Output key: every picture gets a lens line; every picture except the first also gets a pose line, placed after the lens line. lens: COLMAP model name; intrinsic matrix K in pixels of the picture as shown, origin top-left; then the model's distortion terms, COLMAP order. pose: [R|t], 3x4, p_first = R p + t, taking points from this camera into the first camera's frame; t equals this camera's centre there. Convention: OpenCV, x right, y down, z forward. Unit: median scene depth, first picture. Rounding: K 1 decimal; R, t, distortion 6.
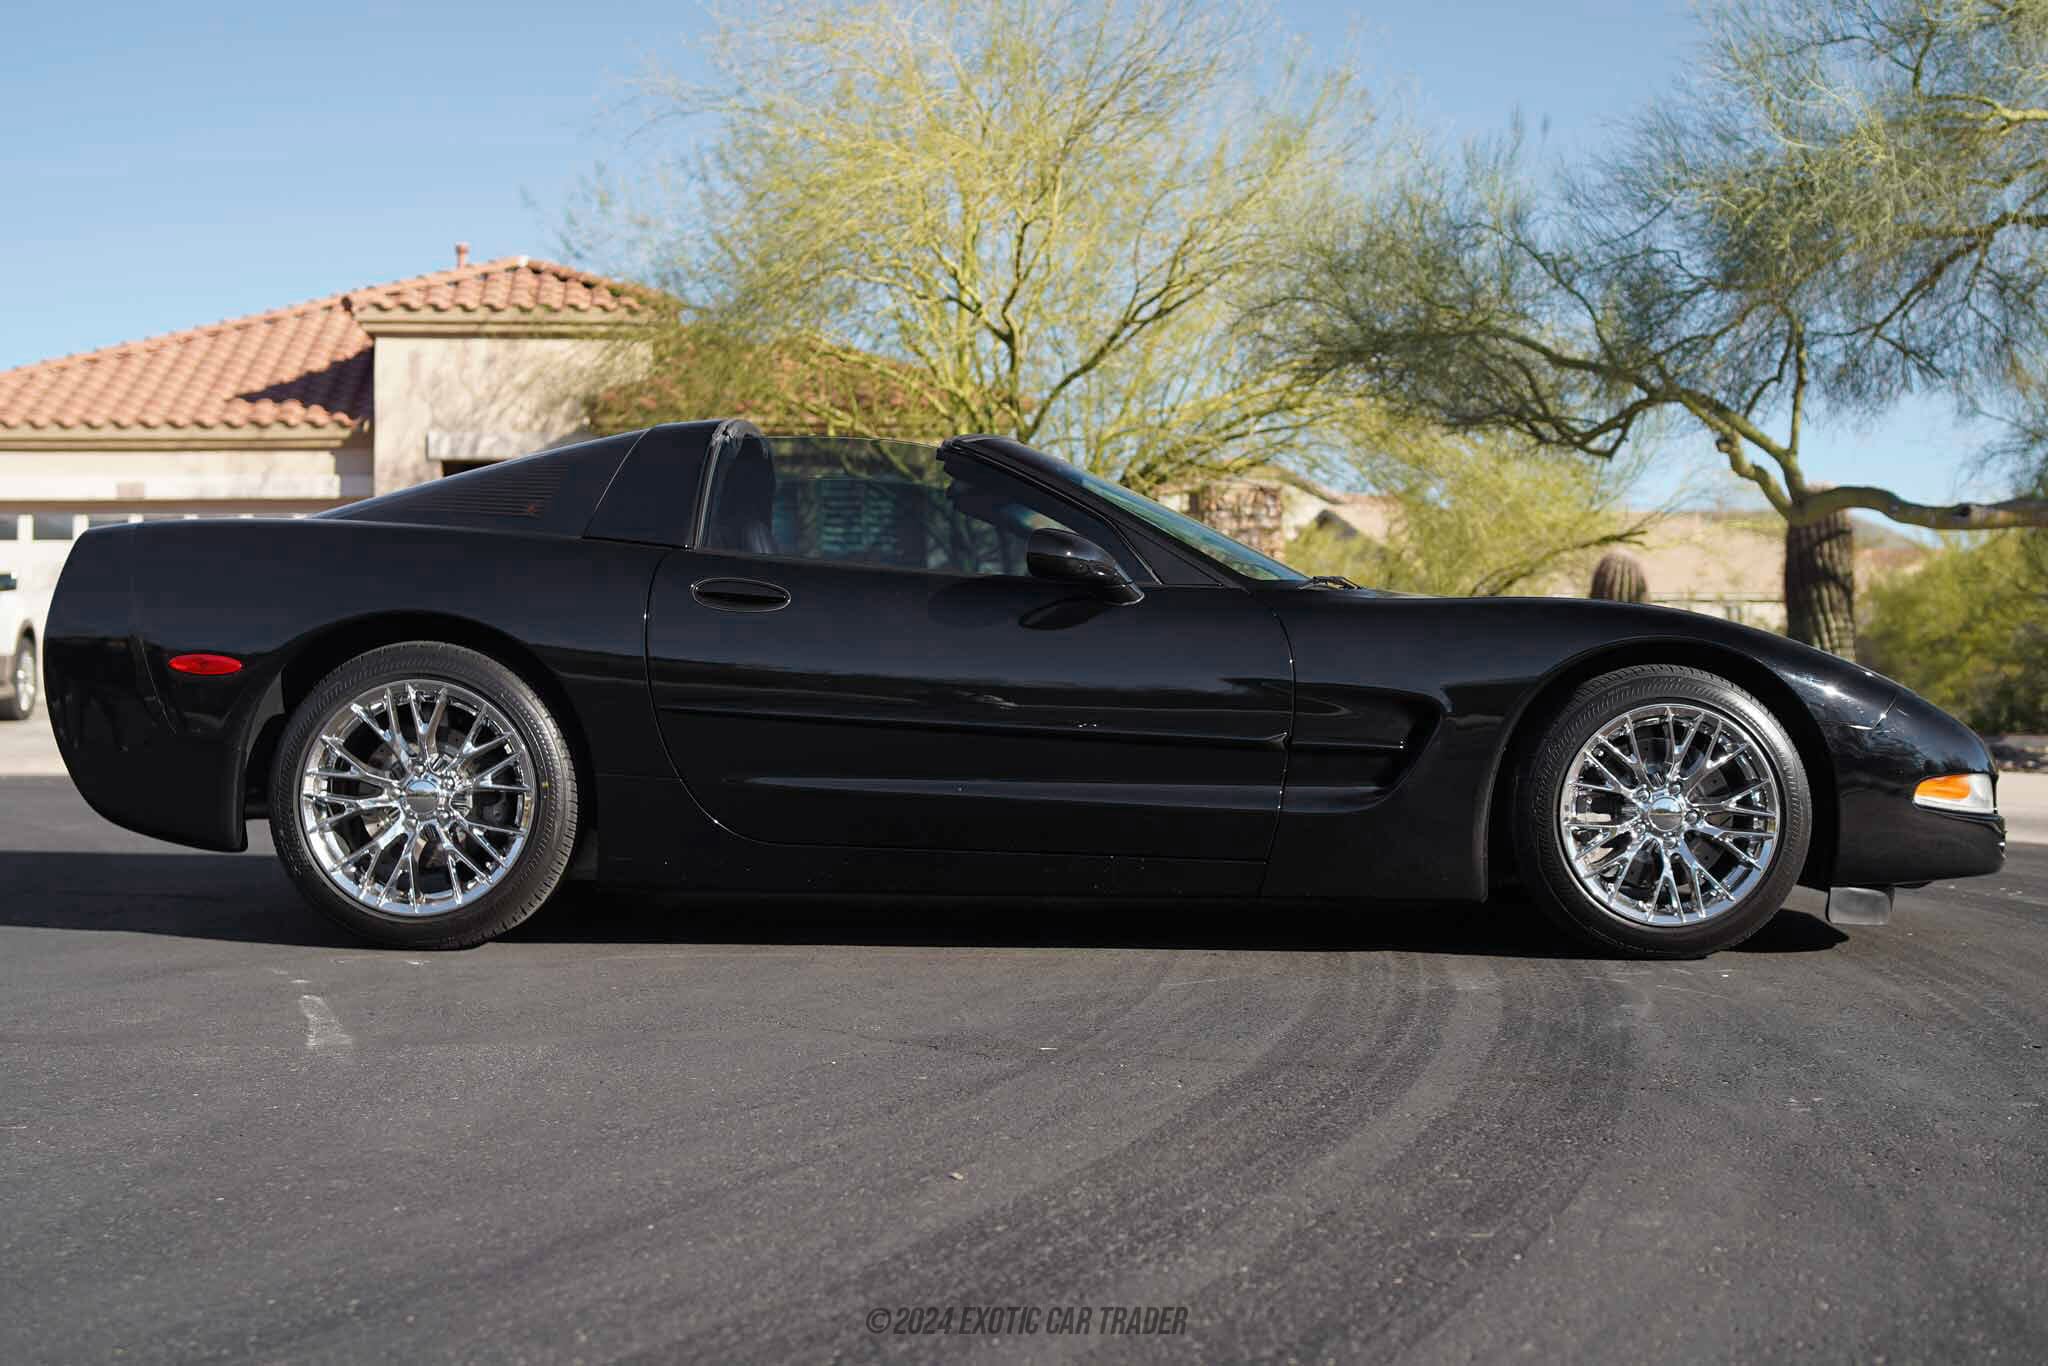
lens RADIAL K [[4649.9, 0, 1018.9], [0, 4649.9, 672.3], [0, 0, 1]] dist [-0.057353, 0.000000]
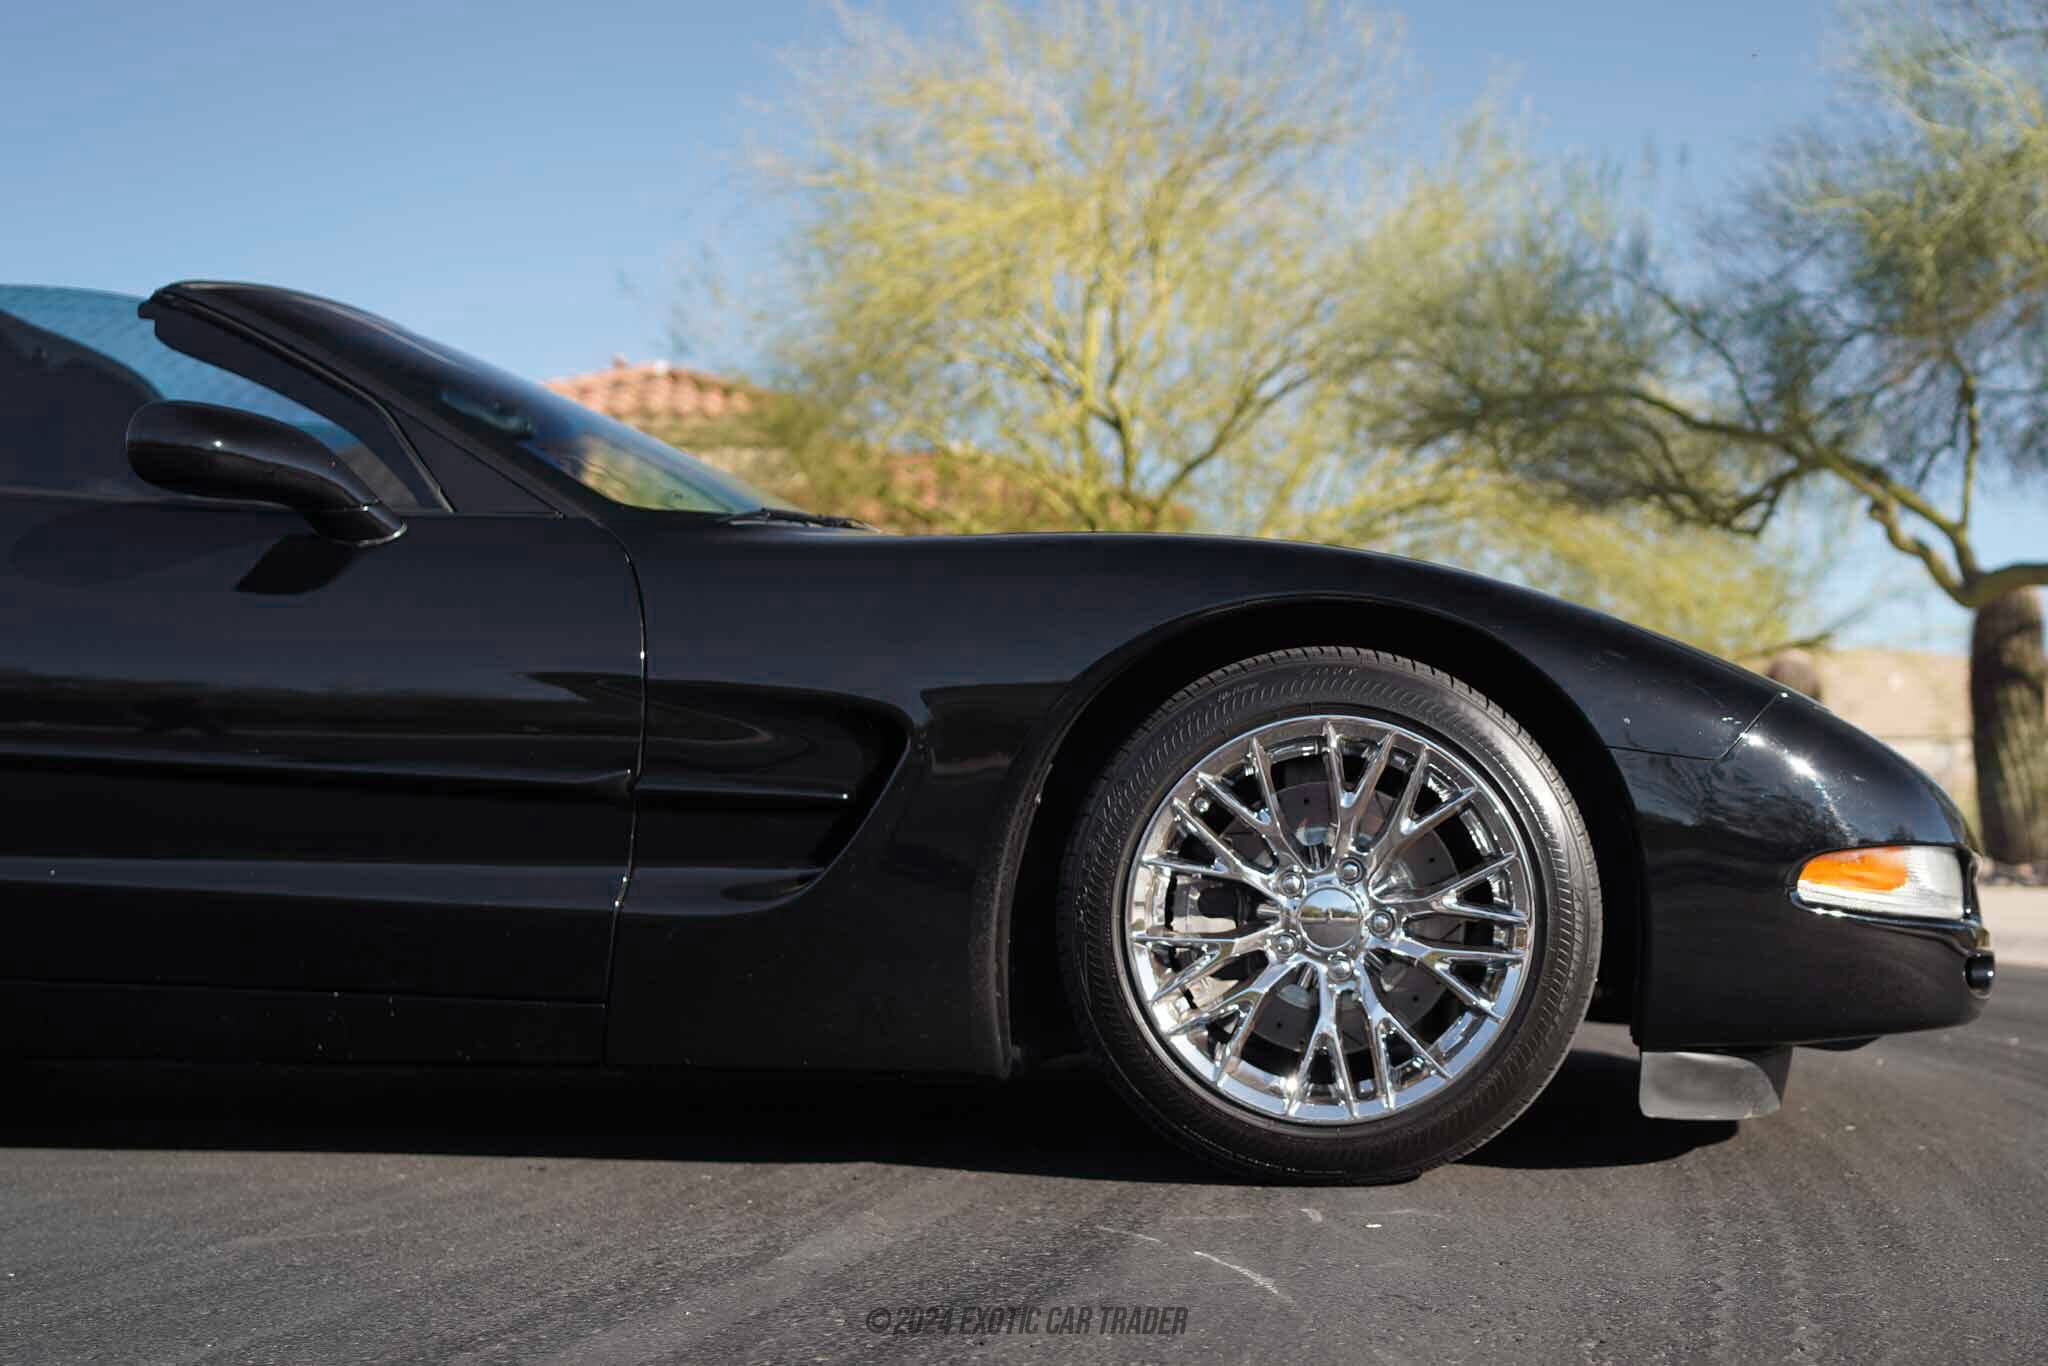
lens RADIAL K [[4649.9, 0, 1031.7], [0, 4649.9, 694.4], [0, 0, 1]] dist [-0.057353, 0.000000]
pose [[0.998569, -0.002636, -0.053421, 0.133394], [0.001269, 0.999671, -0.025607, 0.018102], [0.053471, 0.025503, 0.998244, 0.449046]]
